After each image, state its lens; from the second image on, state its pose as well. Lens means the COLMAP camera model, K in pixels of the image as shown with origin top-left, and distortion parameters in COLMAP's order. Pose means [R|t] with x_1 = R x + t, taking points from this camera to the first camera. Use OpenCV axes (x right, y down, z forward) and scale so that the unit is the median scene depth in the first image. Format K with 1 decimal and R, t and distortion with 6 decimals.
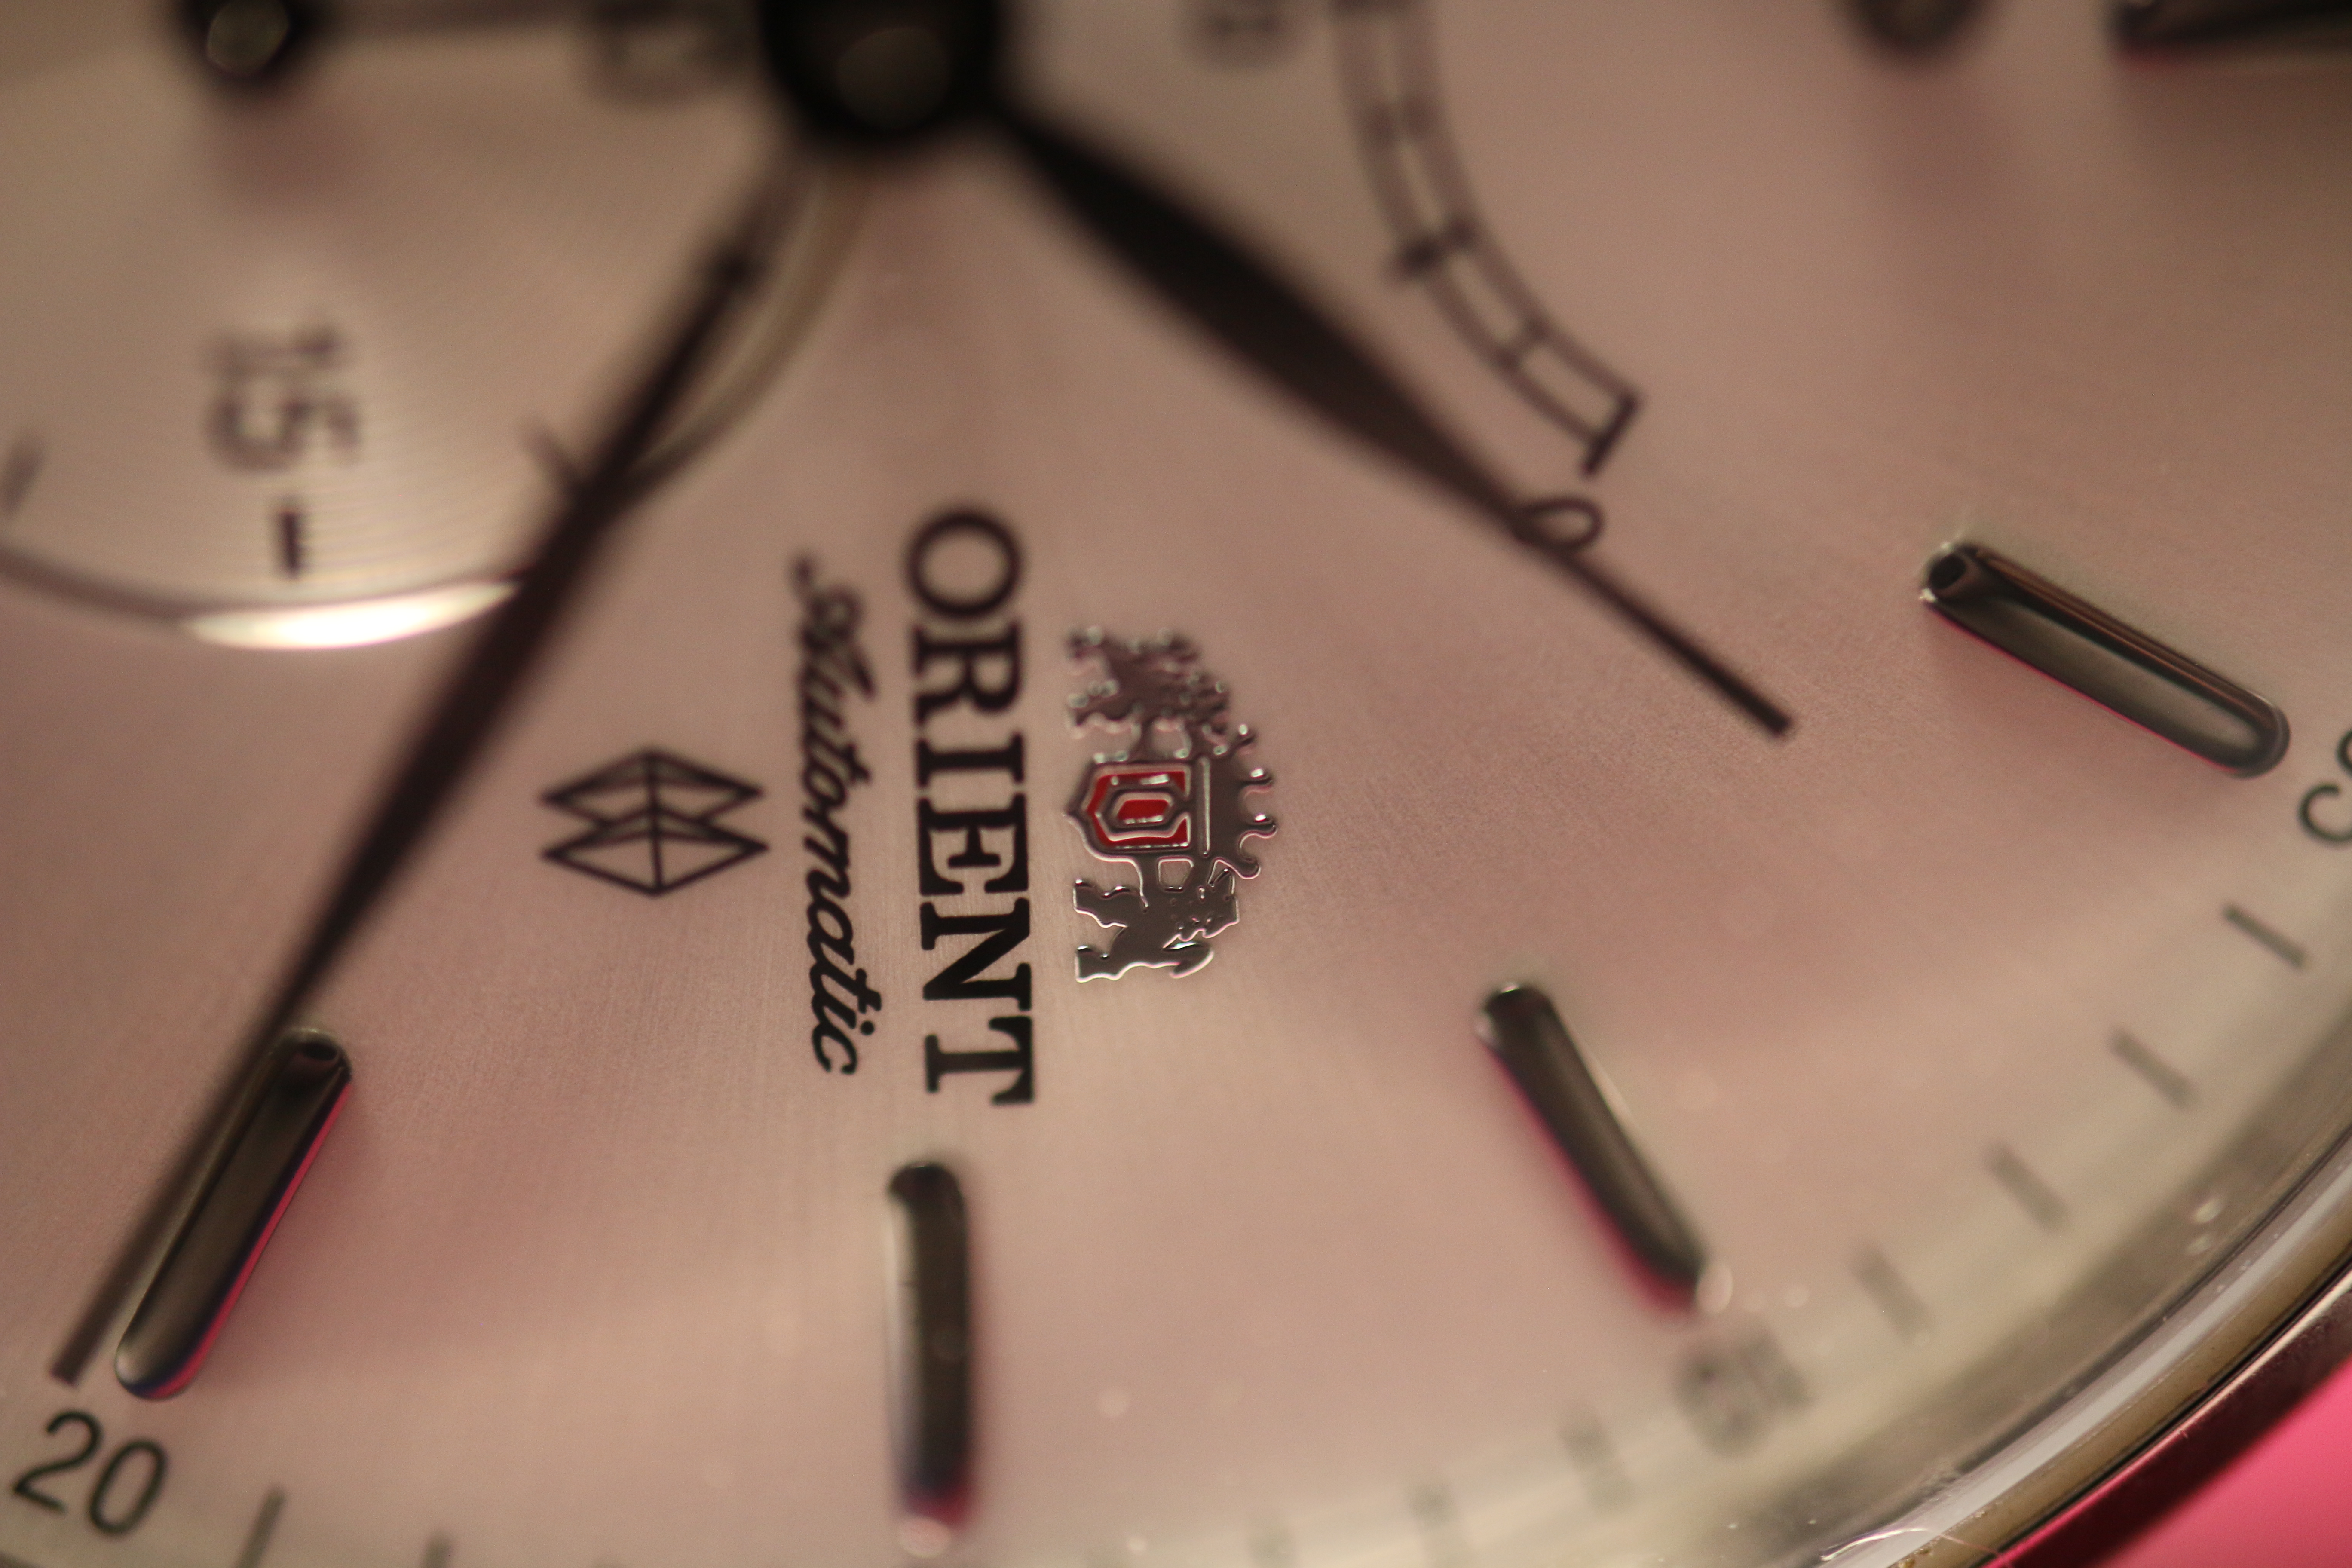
lens RADIAL K [[3815.6, 0, 1181.2], [0, 3815.6, 782.0], [0, 0, 1]] dist [0.277533, 0.000000]
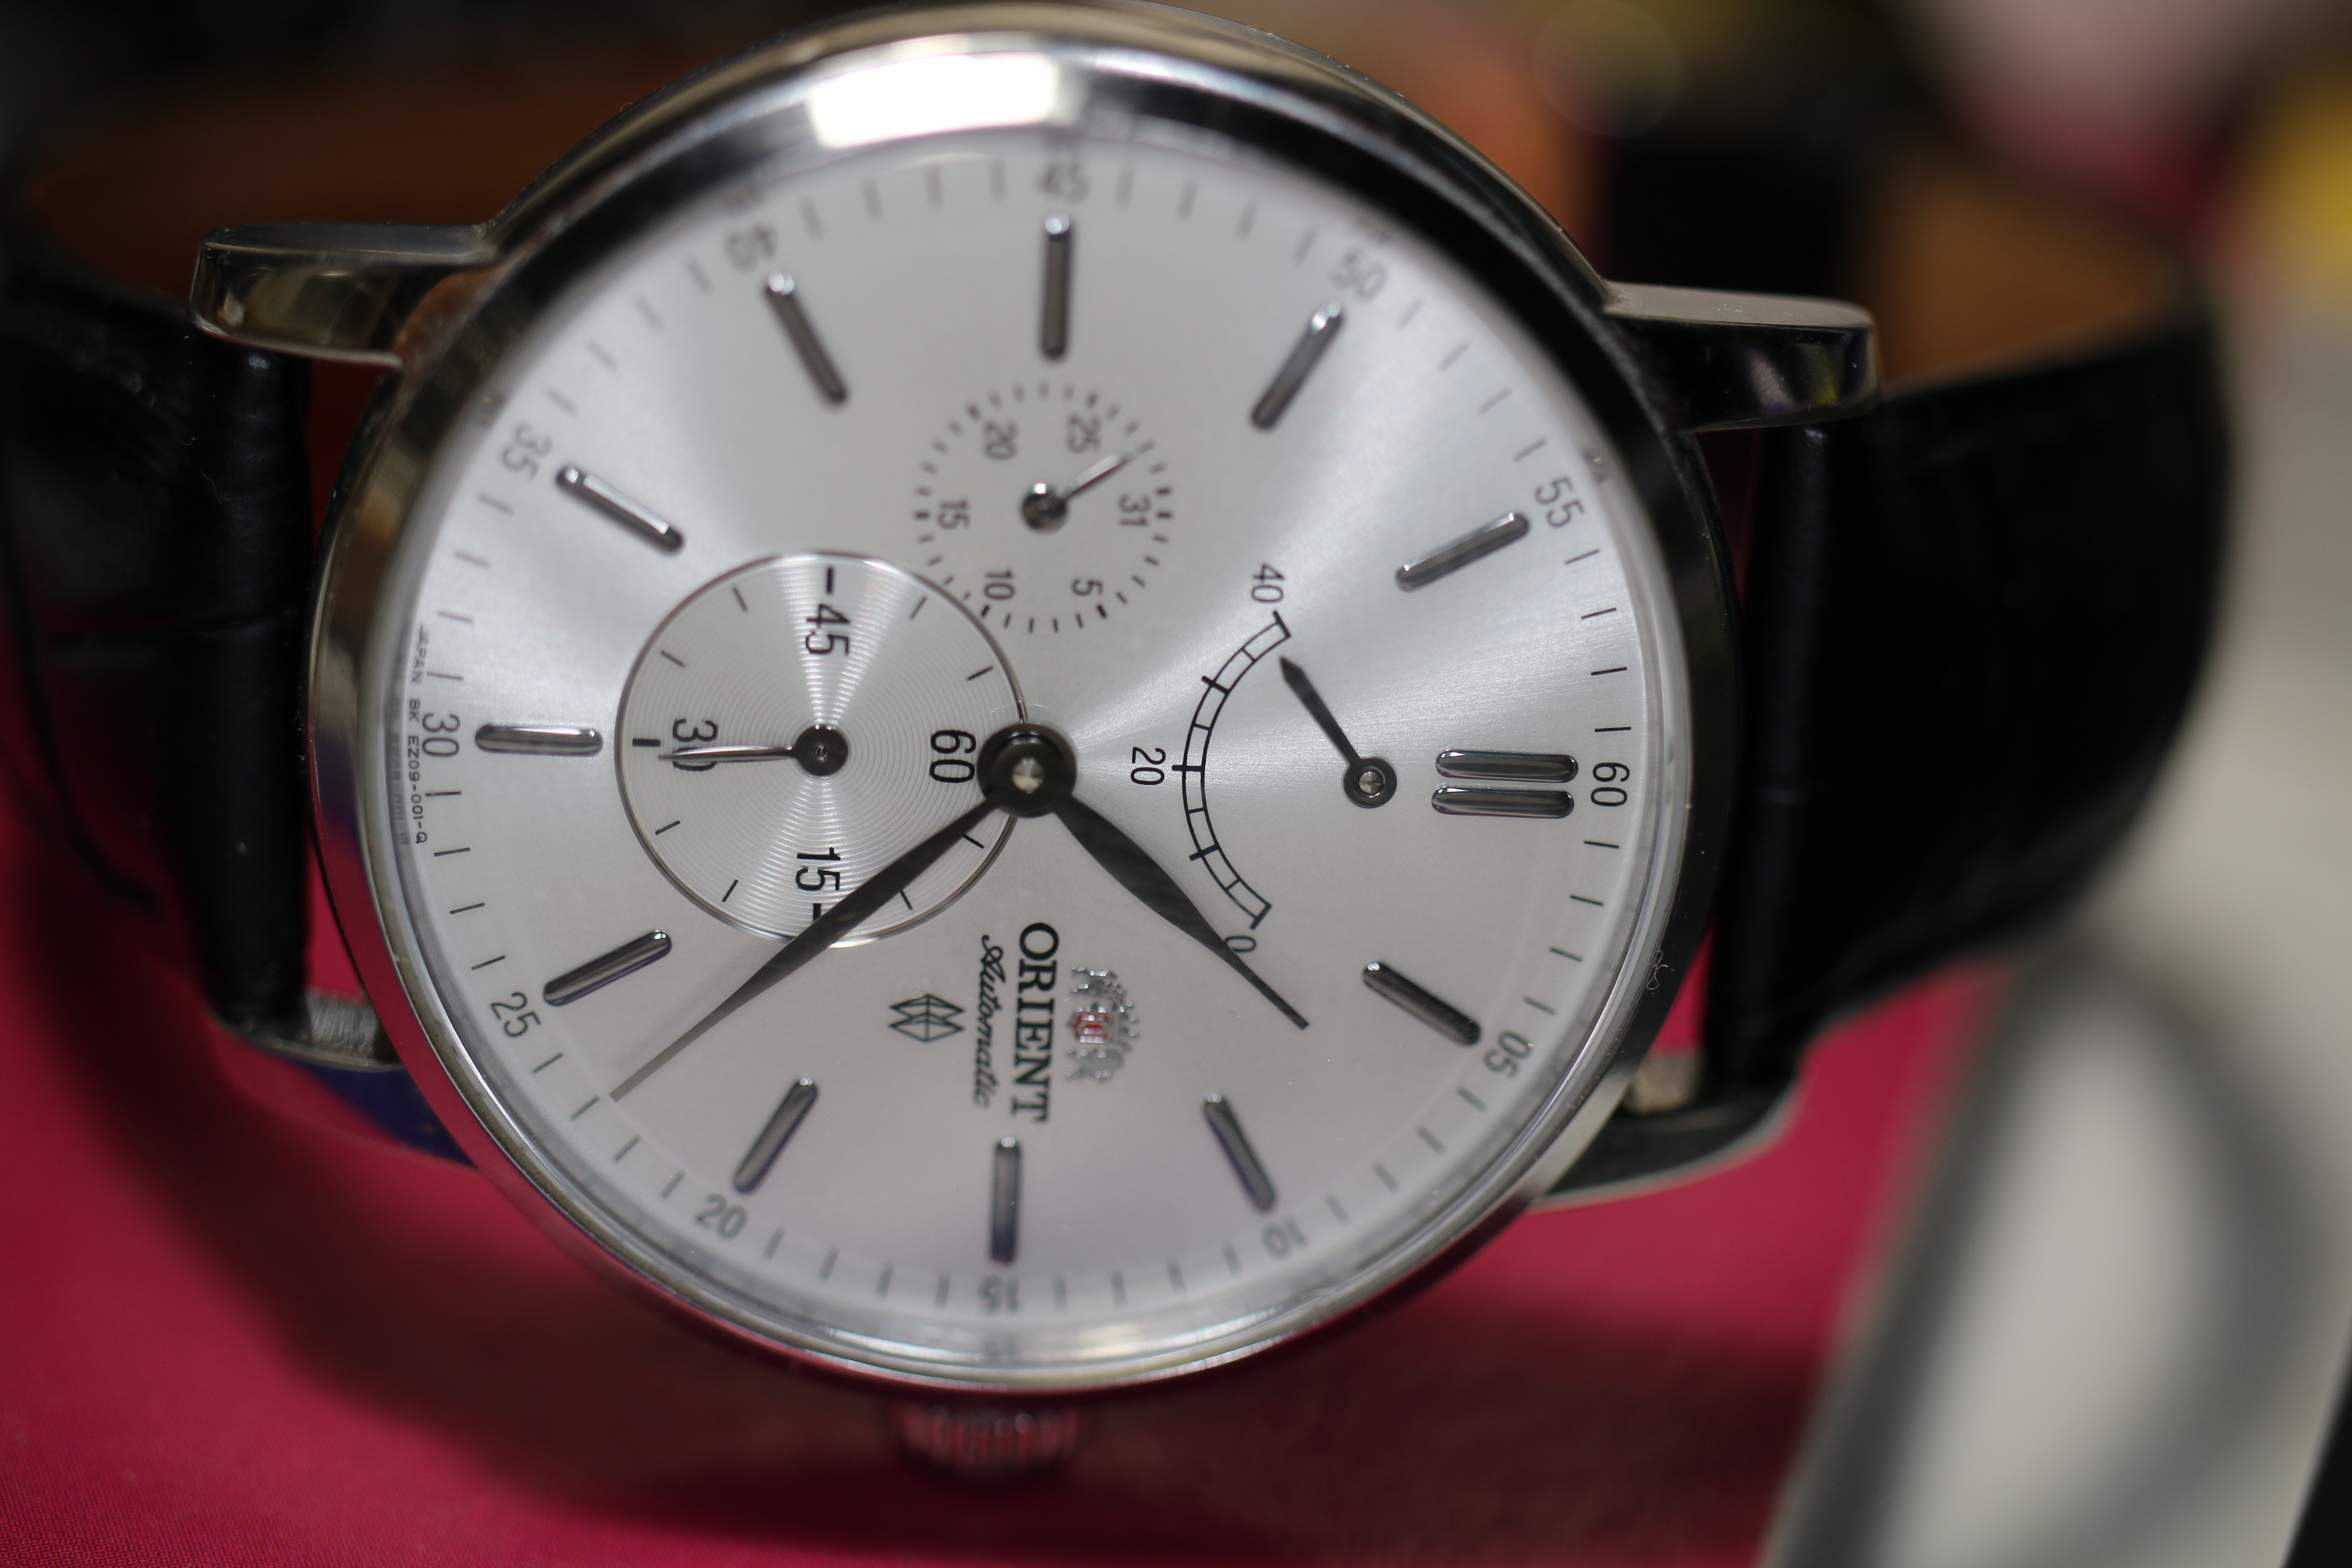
lens RADIAL K [[3815.6, 0, 1170.4], [0, 3815.6, 780.6], [0, 0, 1]] dist [0.277533, 0.000000]
pose [[0.996229, 0.085181, -0.016477, 0.080958], [-0.084279, 0.995219, 0.049356, -0.329863], [0.020602, -0.047781, 0.998645, -1.908795]]
